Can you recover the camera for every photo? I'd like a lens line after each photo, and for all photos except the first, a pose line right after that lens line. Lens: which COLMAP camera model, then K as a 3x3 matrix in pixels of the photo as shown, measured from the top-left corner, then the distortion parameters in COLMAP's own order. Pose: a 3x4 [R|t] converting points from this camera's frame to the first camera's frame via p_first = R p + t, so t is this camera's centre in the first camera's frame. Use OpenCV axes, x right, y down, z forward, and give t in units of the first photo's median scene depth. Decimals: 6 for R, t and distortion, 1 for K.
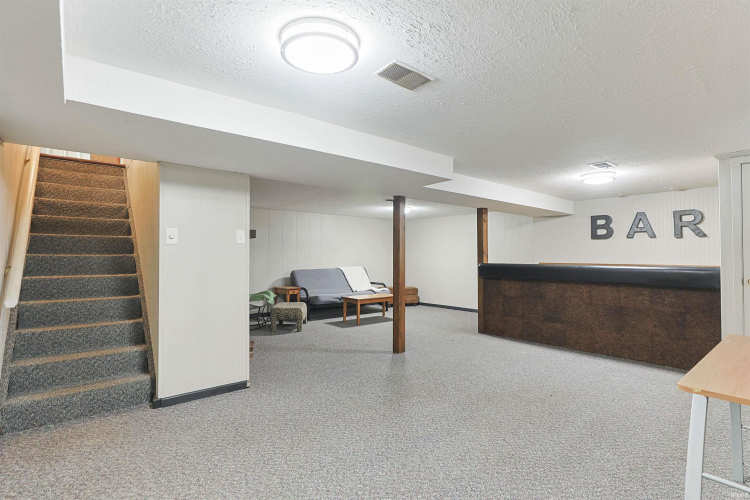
lens RADIAL K [[362.9, 0, 384.2], [0, 362.9, 247.8], [0, 0, 1]] dist [-0.023988, 0.013720]
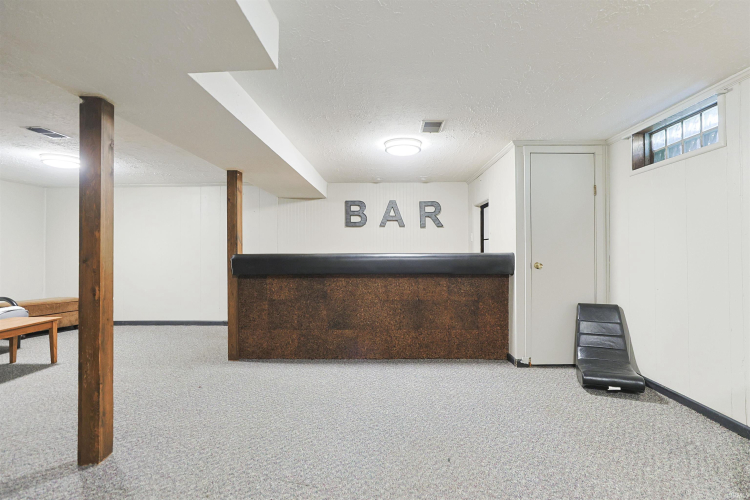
lens RADIAL K [[362.9, 0, 384.2], [0, 362.9, 247.8], [0, 0, 1]] dist [-0.023988, 0.013720]
pose [[0.668564, 0.000559, 0.743655, -0.045021], [-0.011649, 0.999885, 0.009722, 0.024656], [-0.743564, -0.015163, 0.668493, 0.415055]]
